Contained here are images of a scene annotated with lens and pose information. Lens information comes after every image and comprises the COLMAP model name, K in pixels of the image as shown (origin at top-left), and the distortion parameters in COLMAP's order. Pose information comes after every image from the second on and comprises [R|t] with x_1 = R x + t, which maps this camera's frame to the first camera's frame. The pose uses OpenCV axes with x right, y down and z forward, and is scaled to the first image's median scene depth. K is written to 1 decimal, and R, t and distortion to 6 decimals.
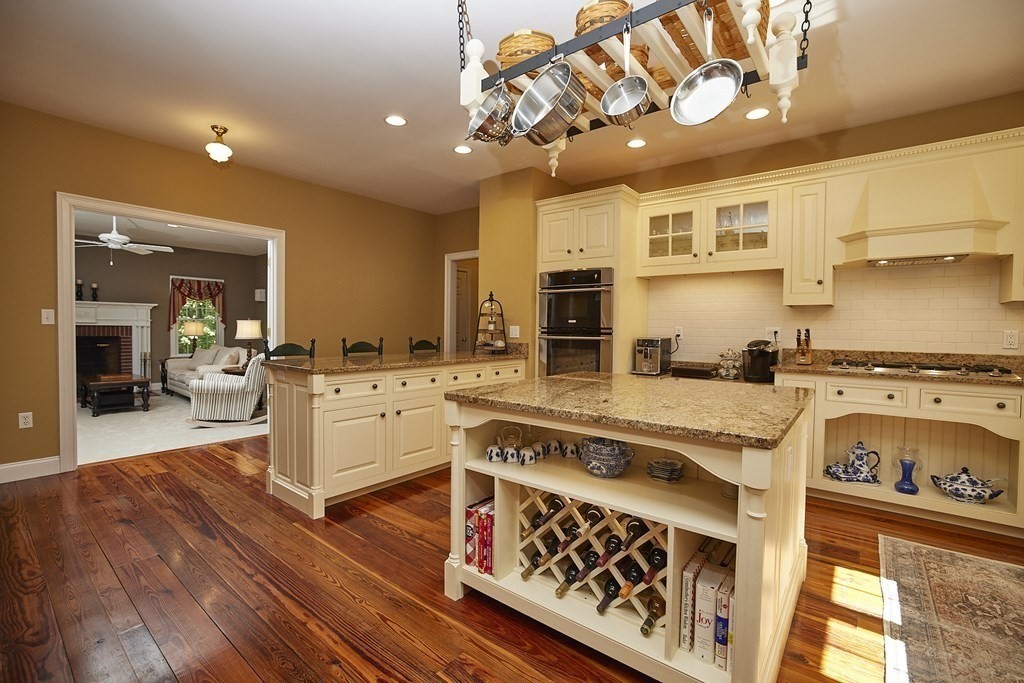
lens RADIAL K [[448.0, 0, 512.6], [0, 448.0, 339.6], [0, 0, 1]] dist [-0.044185, 0.016776]
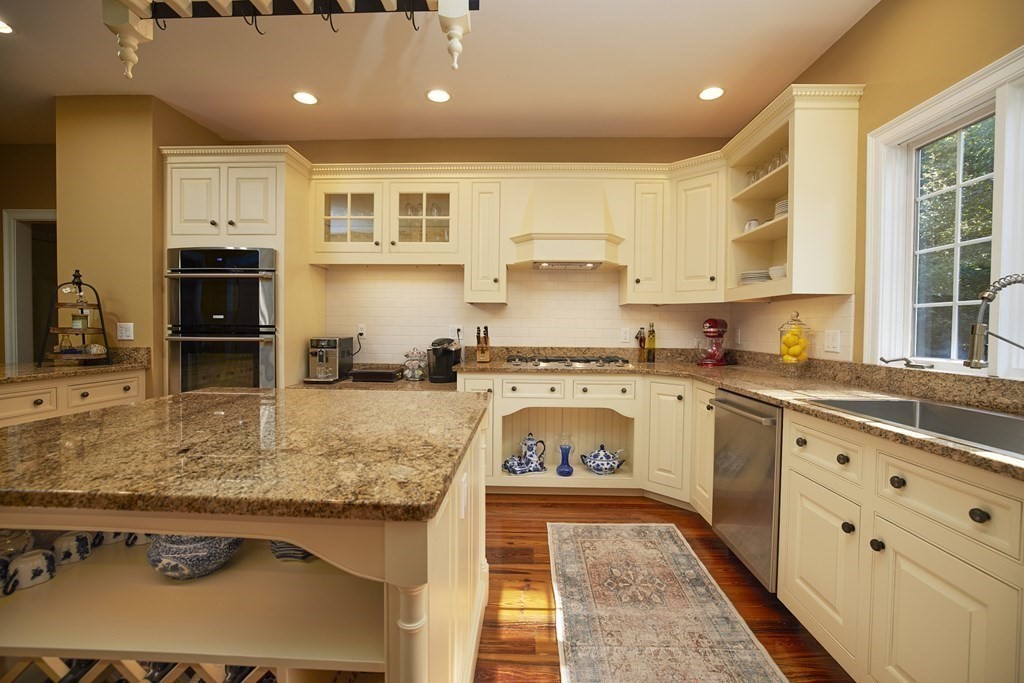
lens RADIAL K [[448.0, 0, 512.6], [0, 448.0, 339.6], [0, 0, 1]] dist [-0.044185, 0.016776]
pose [[0.801025, -0.017150, 0.598385, 0.114723], [0.014862, 0.999851, 0.008761, -0.002635], [-0.598447, 0.001875, 0.801161, 0.157021]]
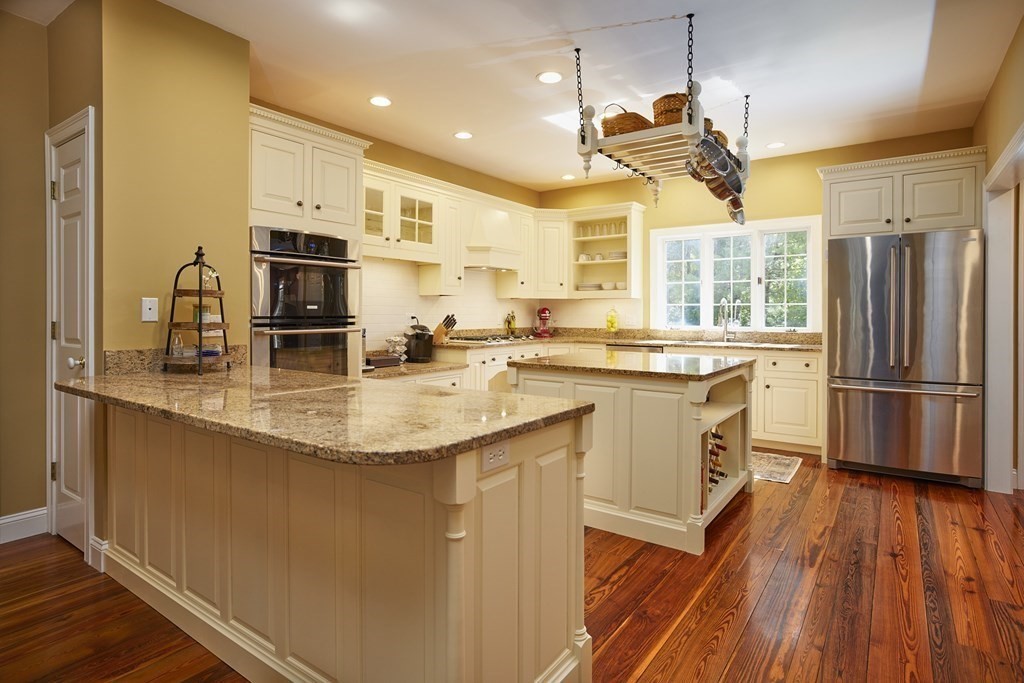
lens RADIAL K [[546.8, 0, 510.7], [0, 546.8, 313.8], [0, 0, 1]] dist [-0.000819, 0.000169]
pose [[-0.051220, -0.011828, 0.998617, -0.974982], [0.025295, 0.999594, 0.013137, -0.045800], [-0.998367, 0.025933, -0.050900, 0.989275]]
